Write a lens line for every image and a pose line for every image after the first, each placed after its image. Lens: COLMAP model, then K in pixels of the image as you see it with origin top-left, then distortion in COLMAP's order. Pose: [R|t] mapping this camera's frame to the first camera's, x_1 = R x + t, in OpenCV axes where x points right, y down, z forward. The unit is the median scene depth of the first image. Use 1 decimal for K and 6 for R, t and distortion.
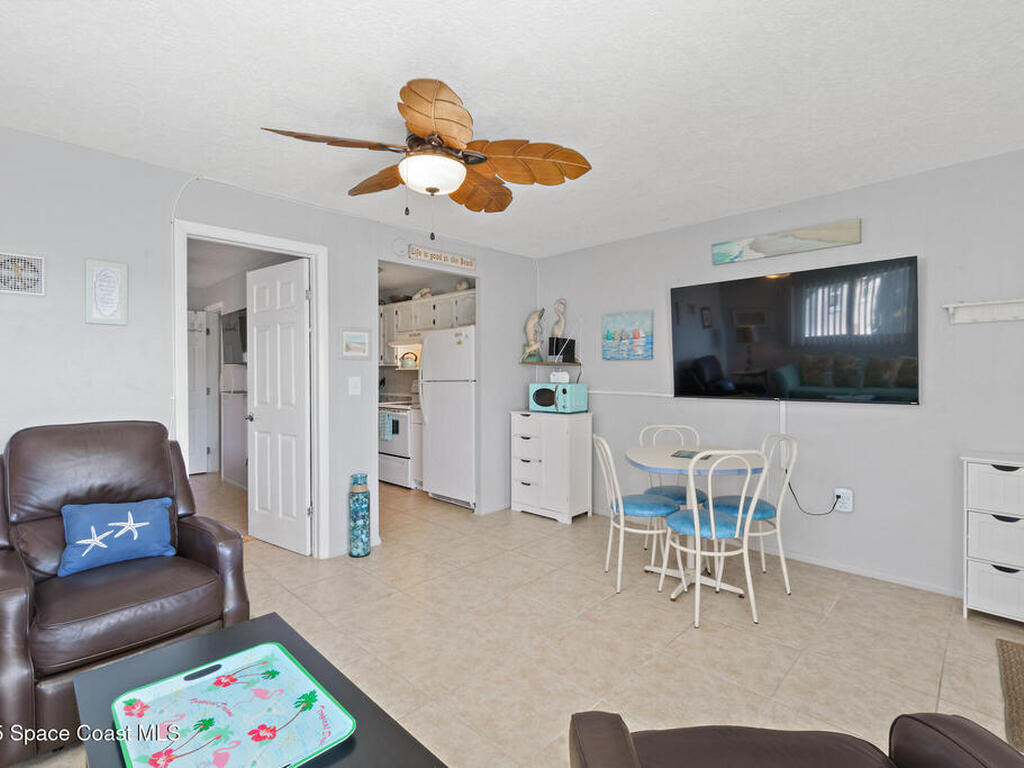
lens RADIAL K [[497.0, 0, 508.8], [0, 497.0, 384.4], [0, 0, 1]] dist [-0.005525, -0.000897]
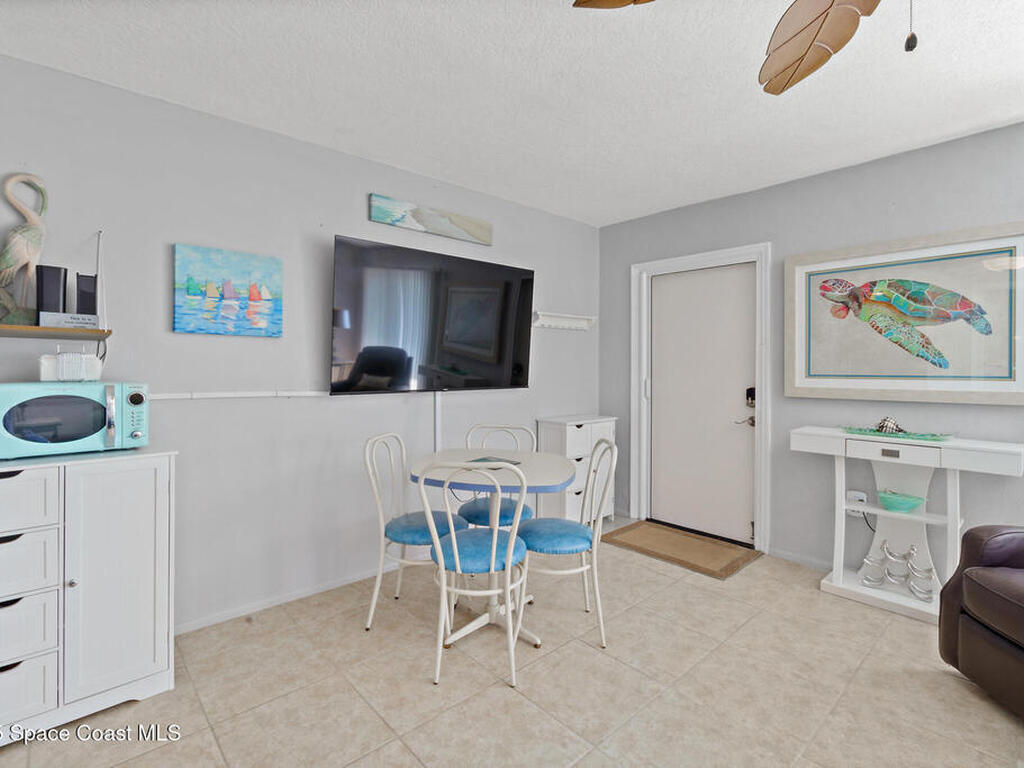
lens RADIAL K [[497.0, 0, 502.1], [0, 497.0, 373.7], [0, 0, 1]] dist [-0.005525, -0.000897]
pose [[0.076969, -0.013544, 0.996942, -0.308905], [0.019021, 0.999746, 0.012113, -0.007190], [-0.996852, 0.018031, 0.077207, 0.668079]]
